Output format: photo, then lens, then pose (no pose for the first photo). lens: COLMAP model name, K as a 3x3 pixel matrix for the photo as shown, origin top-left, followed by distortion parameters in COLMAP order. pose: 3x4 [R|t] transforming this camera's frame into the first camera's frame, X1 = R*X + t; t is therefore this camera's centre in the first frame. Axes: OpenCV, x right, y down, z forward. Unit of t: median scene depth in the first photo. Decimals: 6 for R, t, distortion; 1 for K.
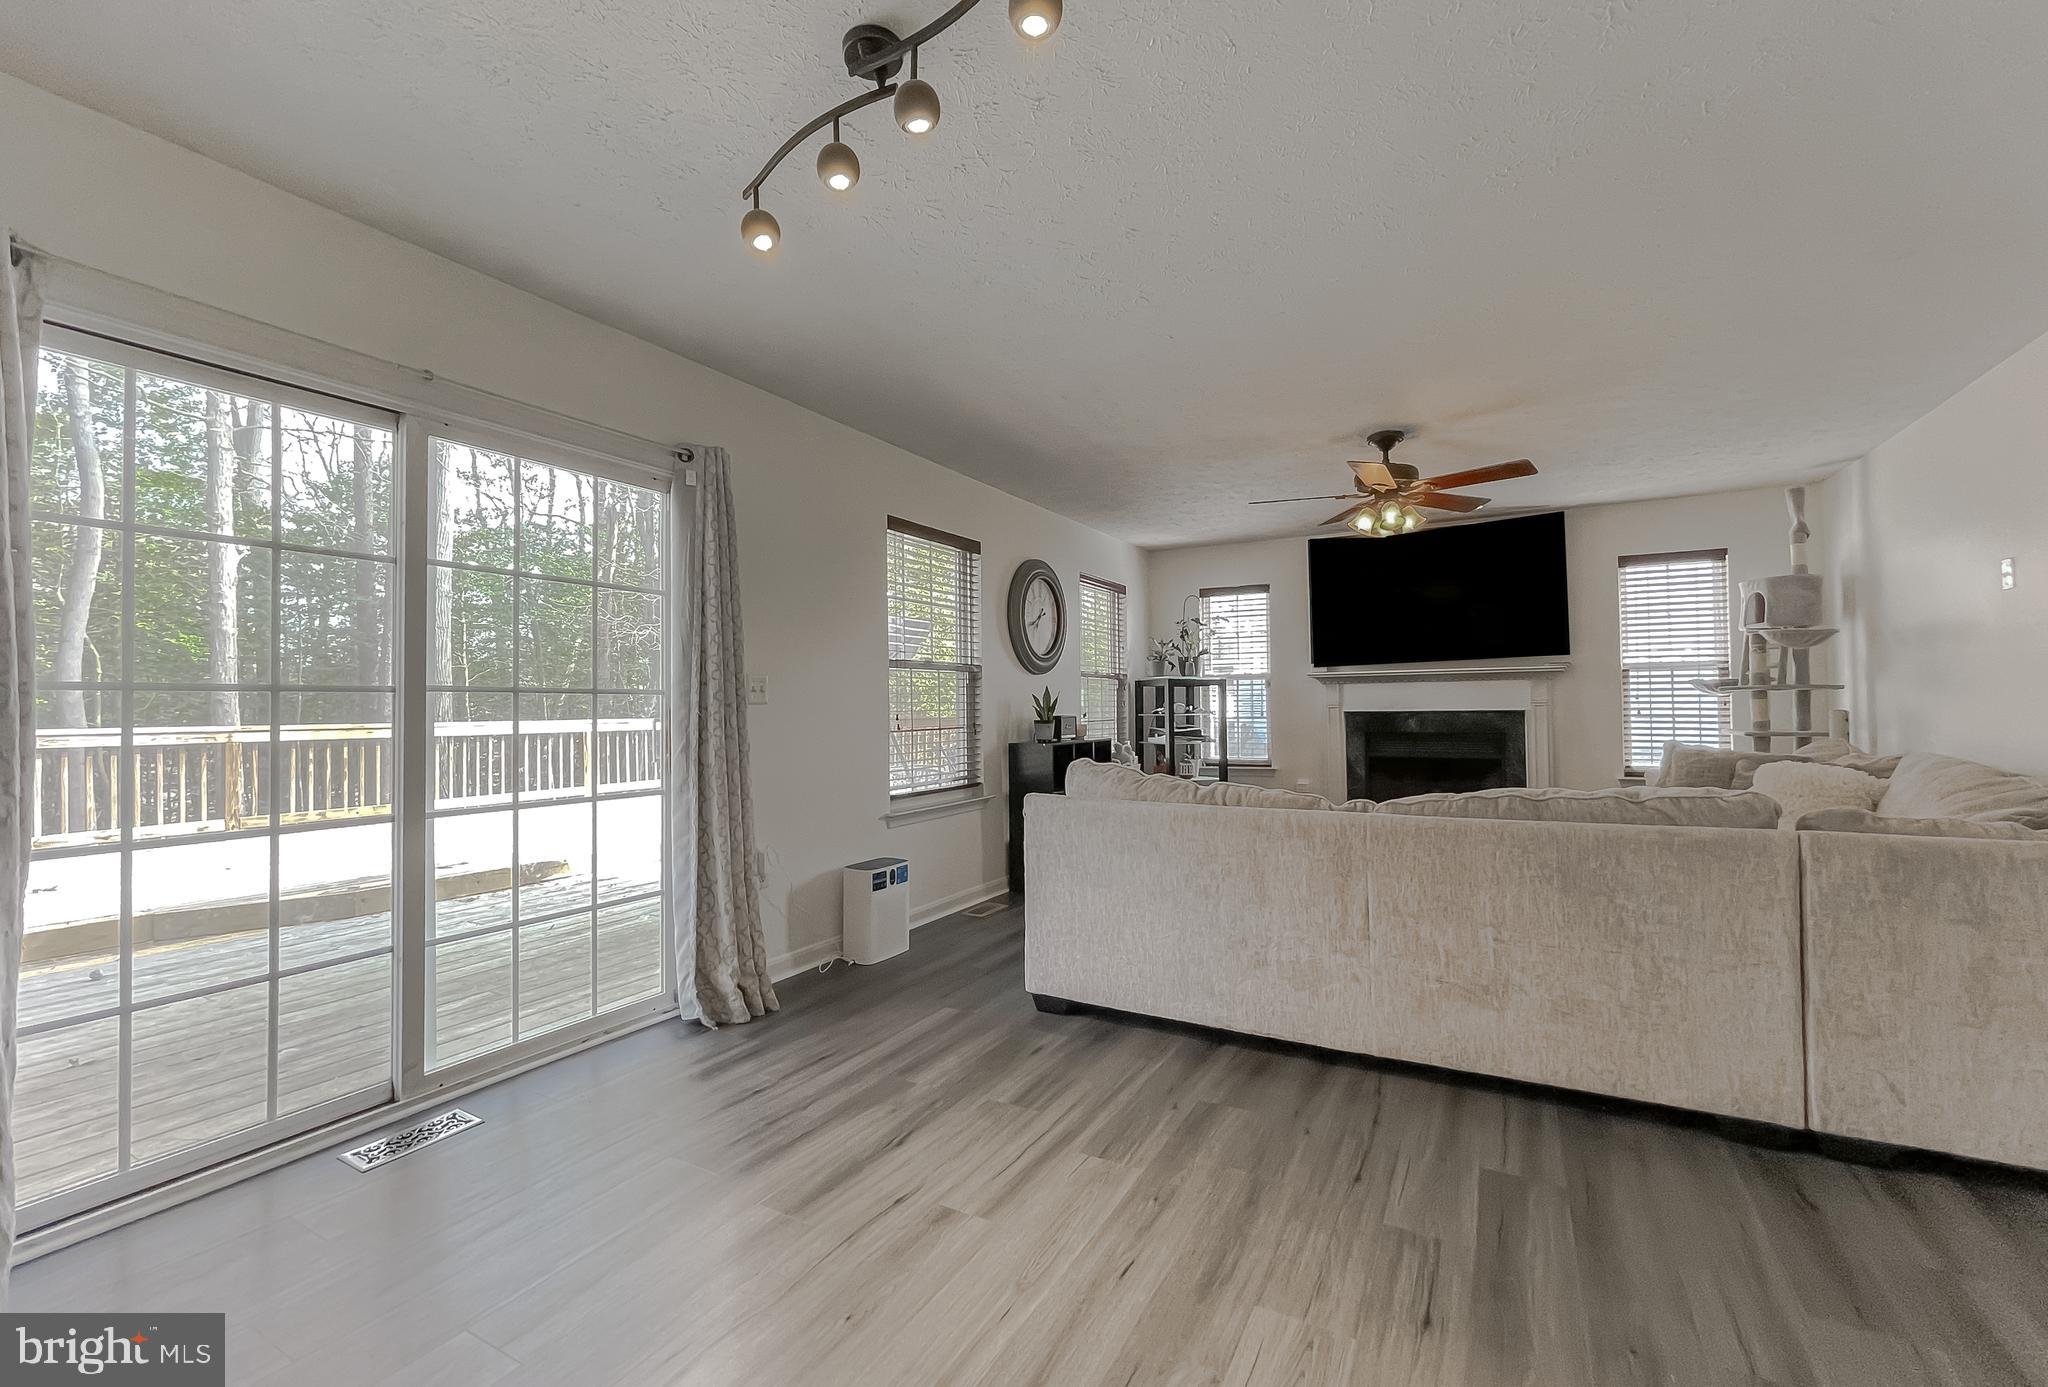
lens RADIAL K [[867.0, 0, 1018.2], [0, 867.0, 691.9], [0, 0, 1]] dist [0.003793, 0.000337]
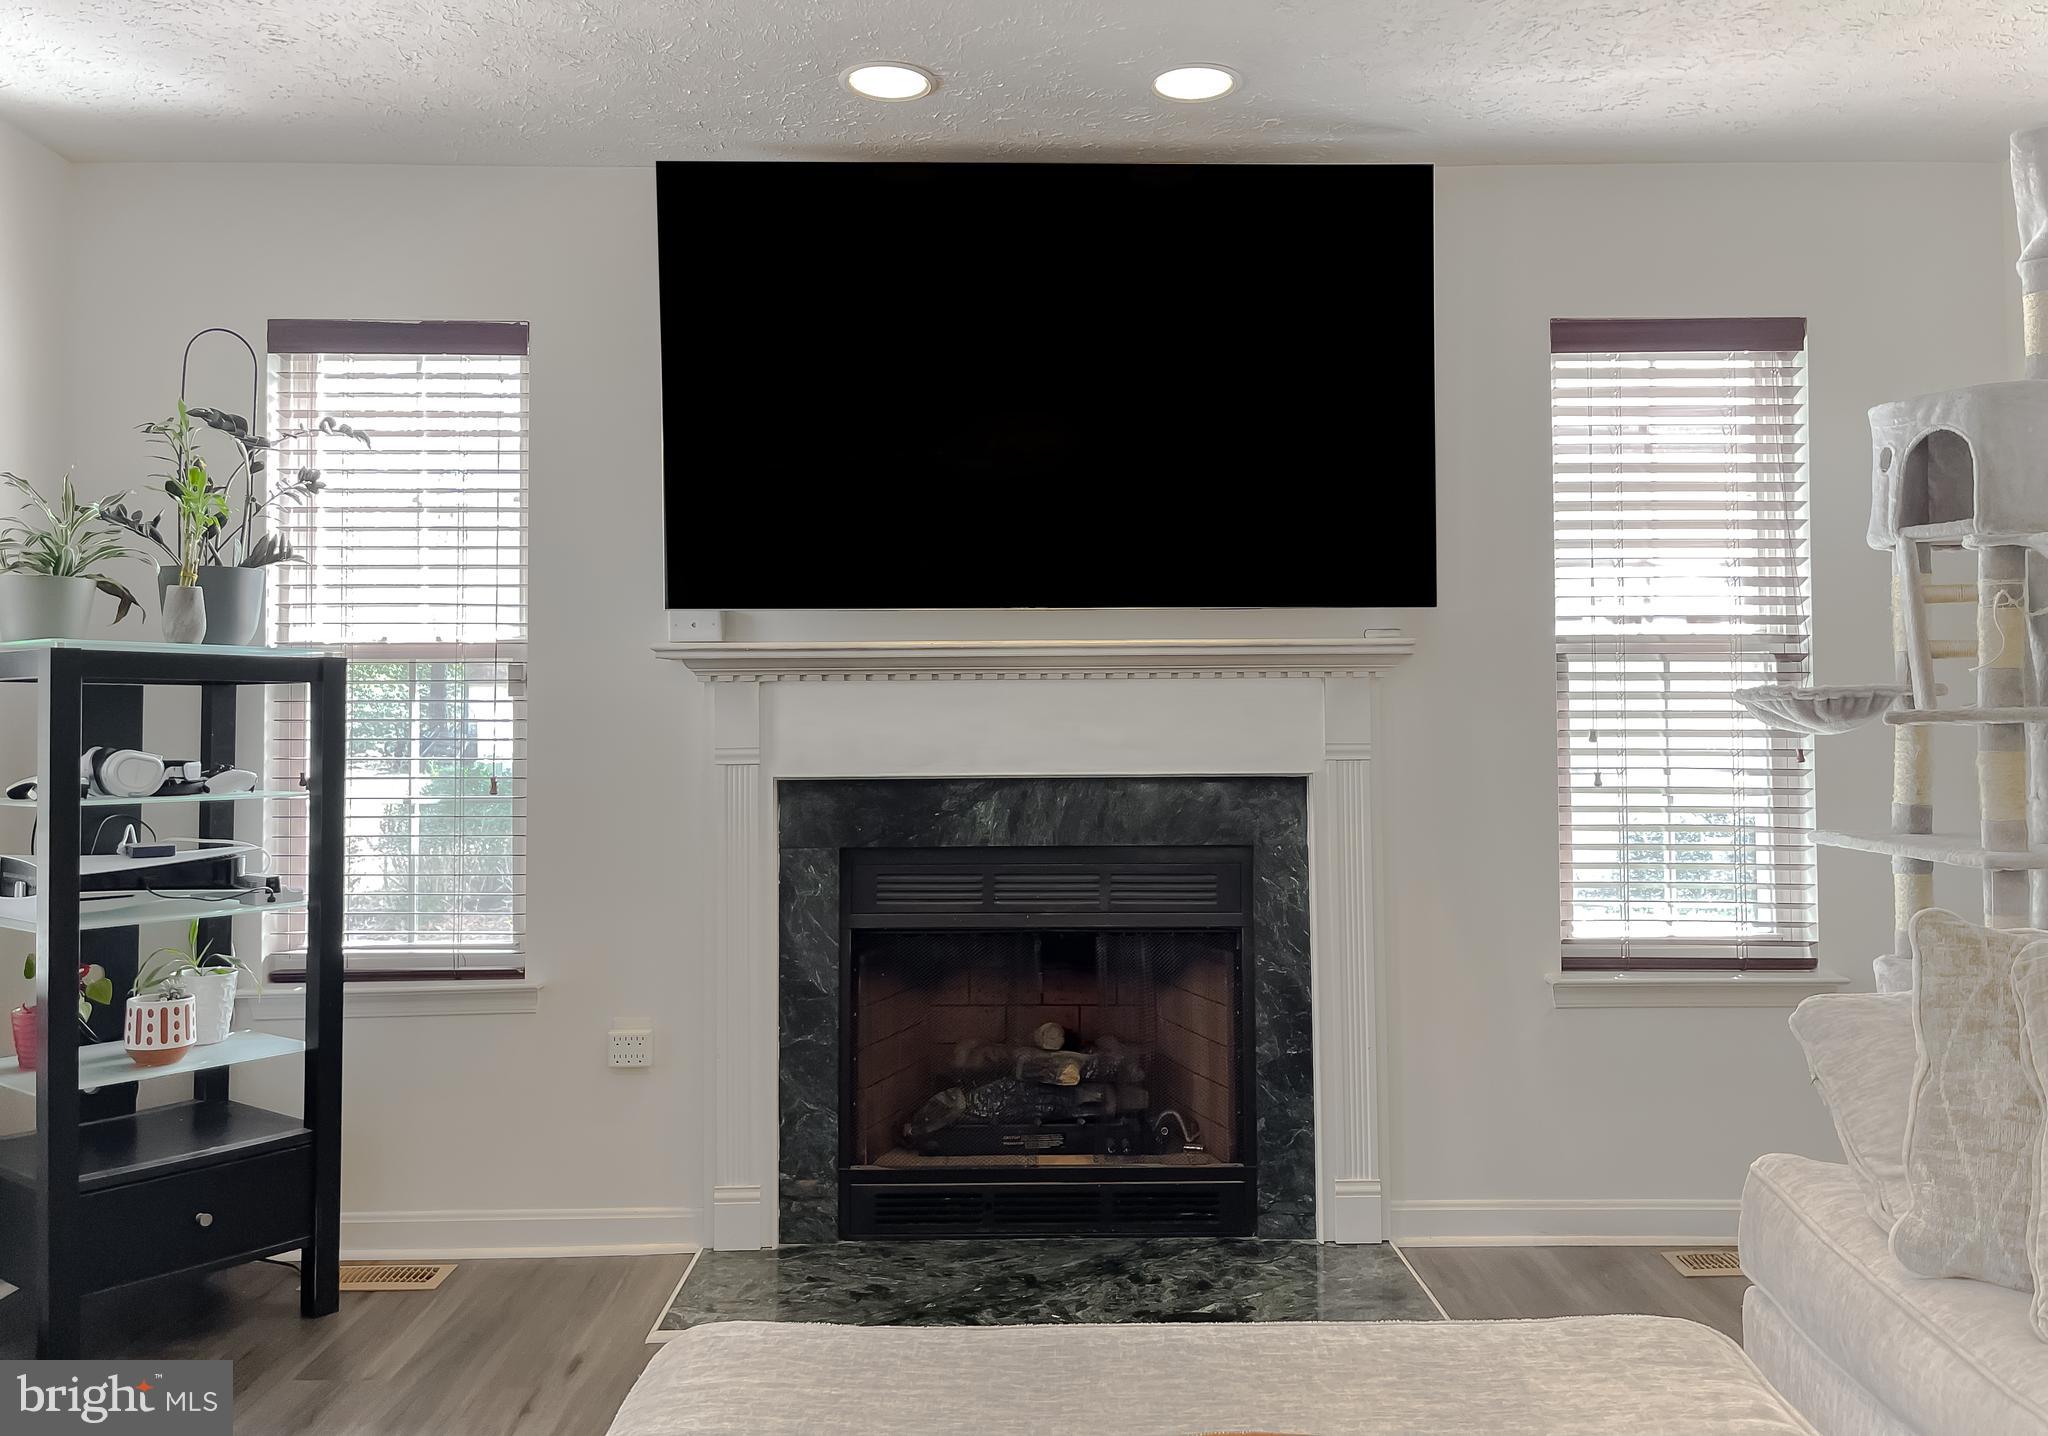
lens RADIAL K [[1551.9, 0, 975.1], [0, 1551.9, 671.8], [0, 0, 1]] dist [0.046301, -0.009509]
pose [[0.874187, 0.019643, 0.485192, 0.187742], [-0.013584, 0.999780, -0.016000, -0.005483], [-0.485399, 0.007396, 0.874261, 0.530751]]
